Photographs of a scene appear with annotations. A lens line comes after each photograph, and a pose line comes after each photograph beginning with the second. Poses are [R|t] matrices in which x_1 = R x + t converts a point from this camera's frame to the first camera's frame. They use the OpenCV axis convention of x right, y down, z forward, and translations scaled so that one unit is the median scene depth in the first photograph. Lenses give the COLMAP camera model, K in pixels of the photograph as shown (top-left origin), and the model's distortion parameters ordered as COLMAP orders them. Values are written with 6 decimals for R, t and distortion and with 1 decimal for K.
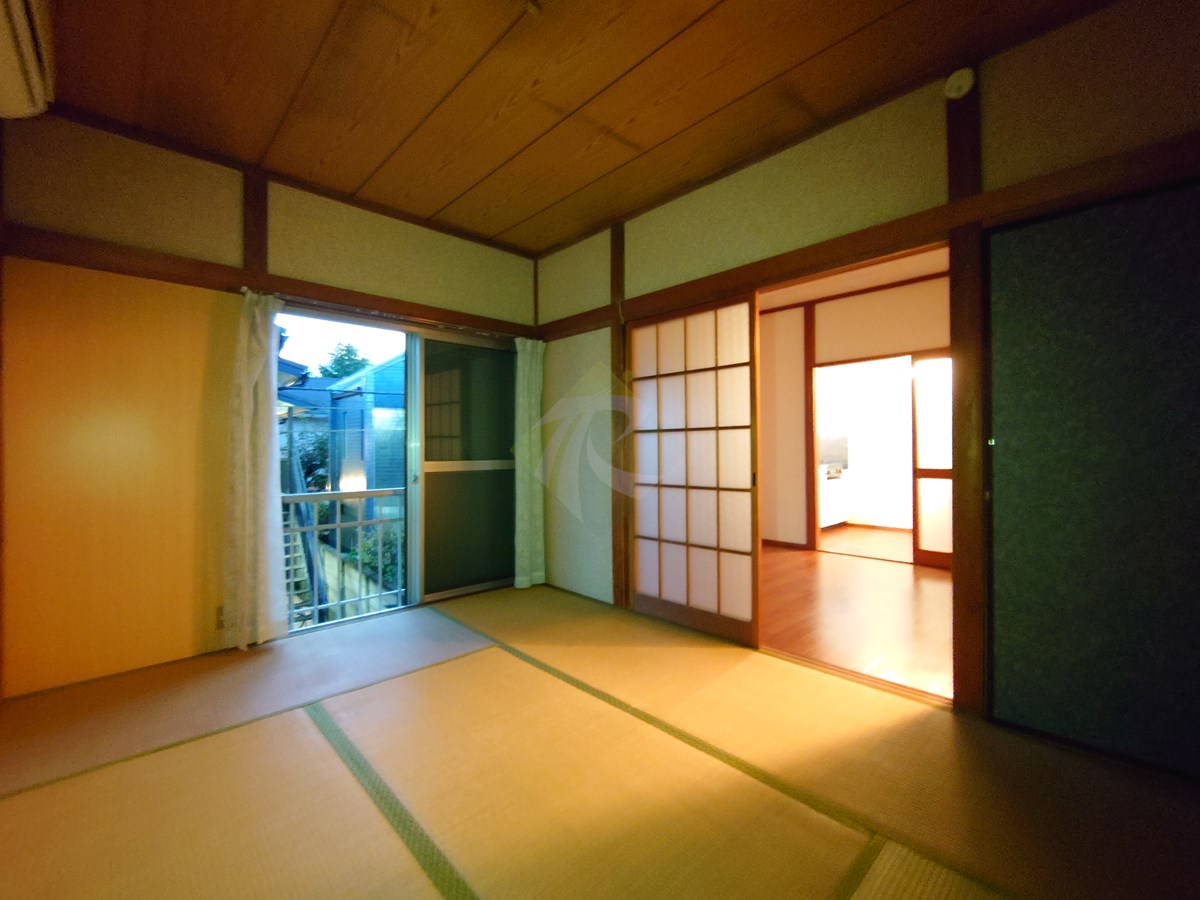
lens RADIAL K [[501.2, 0, 596.6], [0, 501.2, 444.6], [0, 0, 1]] dist [-0.016903, -0.000993]
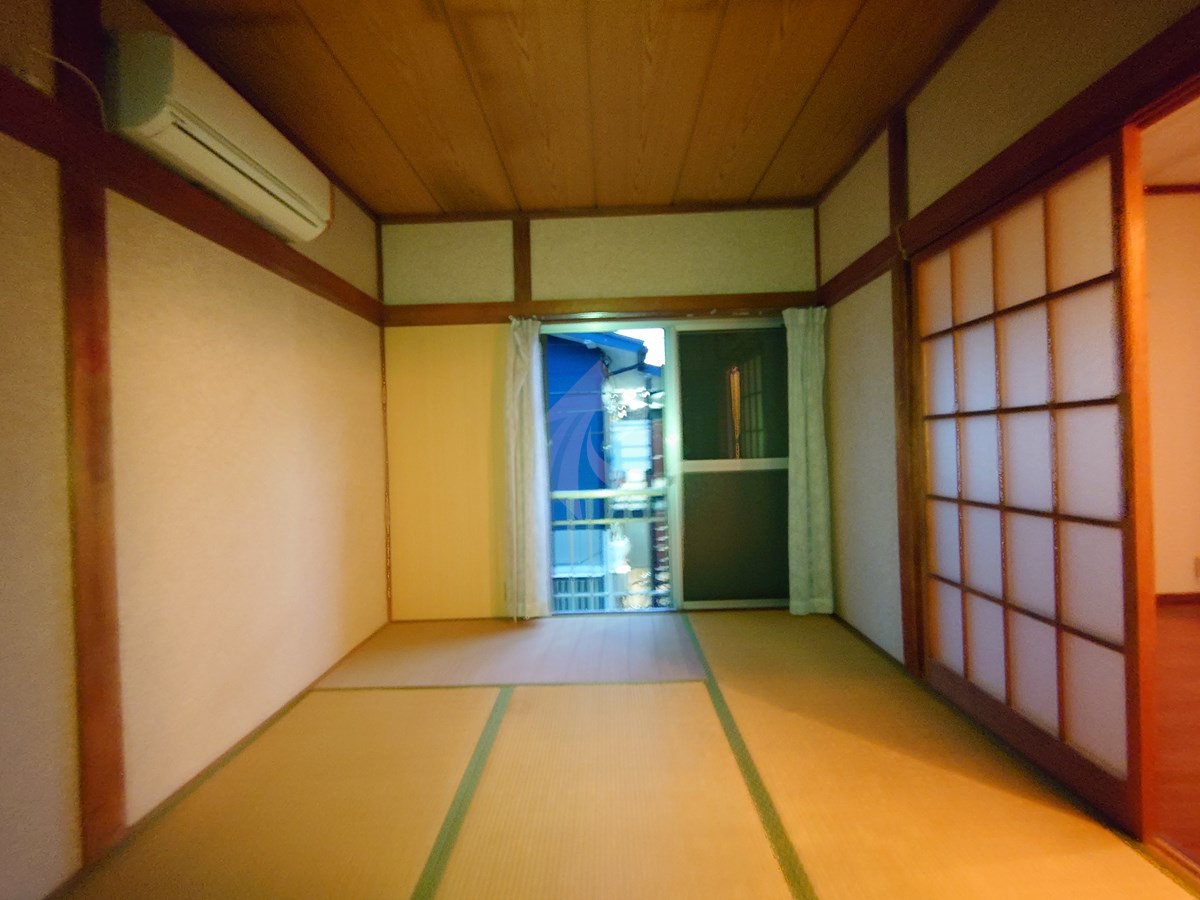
lens RADIAL K [[501.2, 0, 598.1], [0, 501.2, 445.7], [0, 0, 1]] dist [-0.016903, -0.000993]
pose [[0.721080, -0.018800, -0.692597, 0.218008], [0.034229, 0.999378, 0.008509, -0.009283], [0.692006, -0.029843, 0.721274, 0.224011]]
